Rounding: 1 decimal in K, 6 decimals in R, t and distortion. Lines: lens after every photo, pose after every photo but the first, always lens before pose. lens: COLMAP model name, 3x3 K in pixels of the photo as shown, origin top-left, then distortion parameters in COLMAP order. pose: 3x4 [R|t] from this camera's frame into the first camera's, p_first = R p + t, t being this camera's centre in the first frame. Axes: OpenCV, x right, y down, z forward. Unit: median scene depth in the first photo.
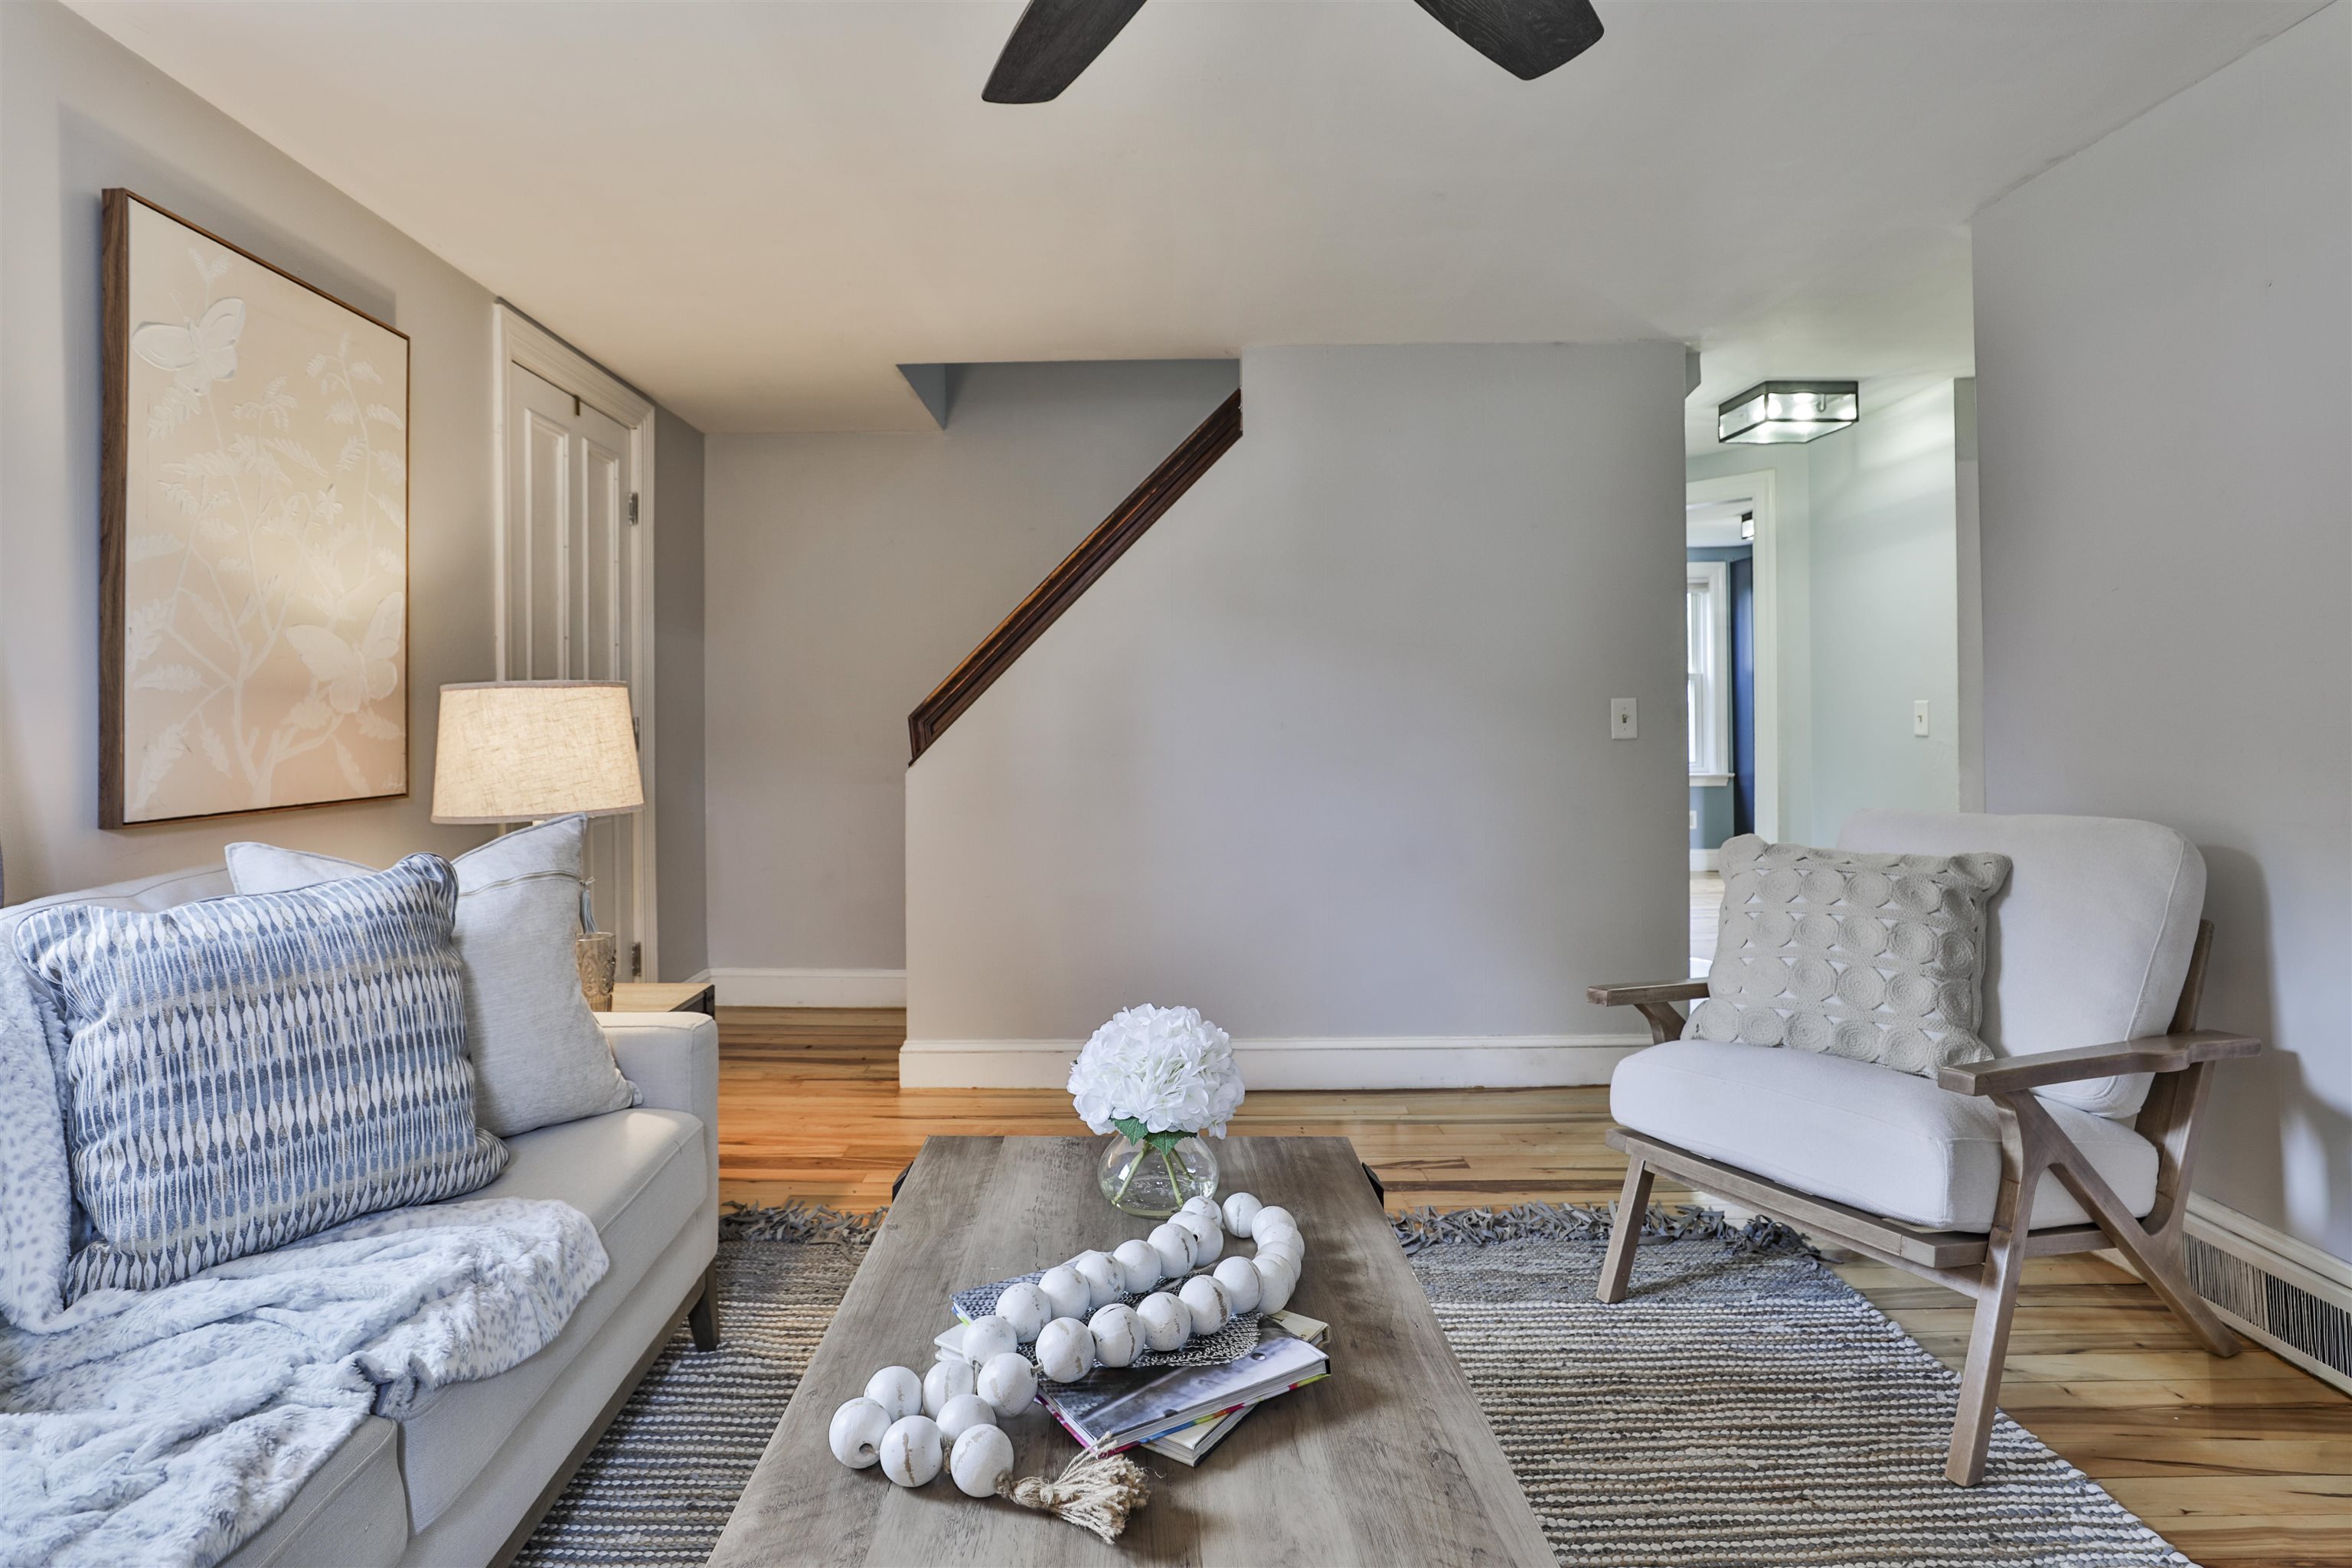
lens RADIAL K [[1238.7, 0, 1137.7], [0, 1238.7, 717.4], [0, 0, 1]] dist [-0.013690, 0.001156]
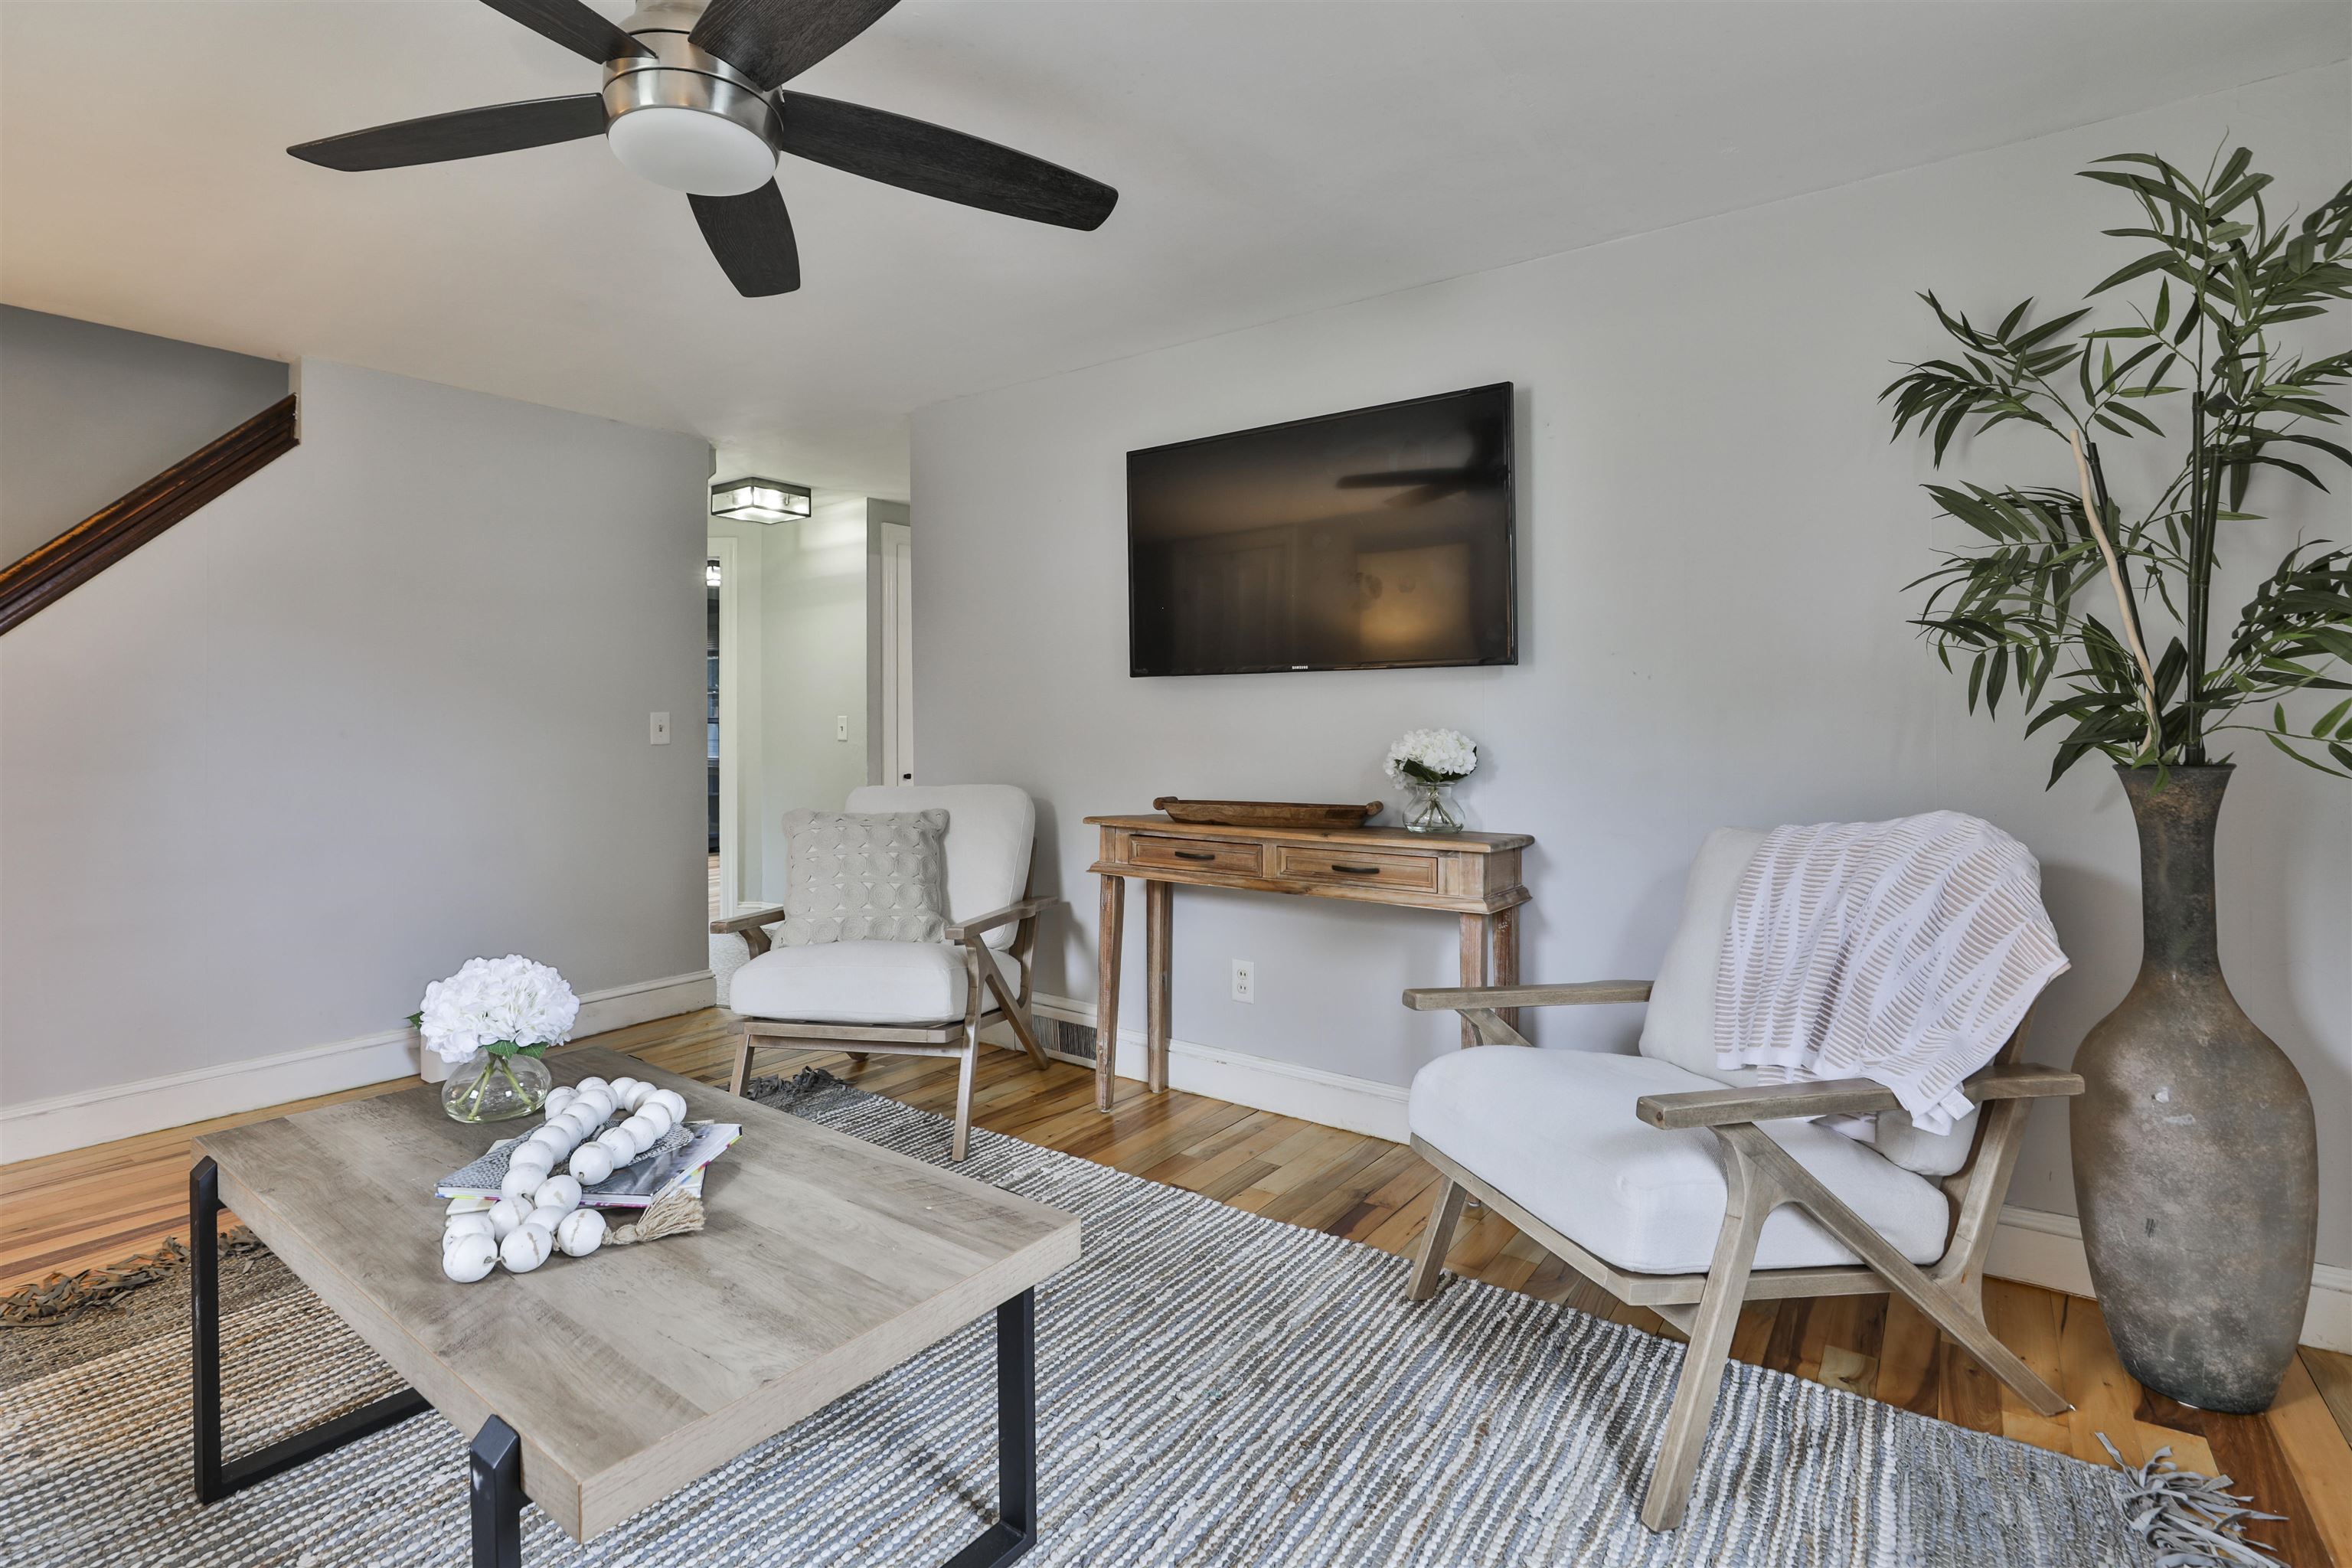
lens RADIAL K [[1098.8, 0, 1202.2], [0, 1098.8, 736.6], [0, 0, 1]] dist [-0.017461, 0.000766]
pose [[0.571935, -0.005891, 0.820278, -0.334871], [0.000338, 0.999976, 0.006946, 0.003153], [-0.820299, -0.003696, 0.571923, -0.148704]]
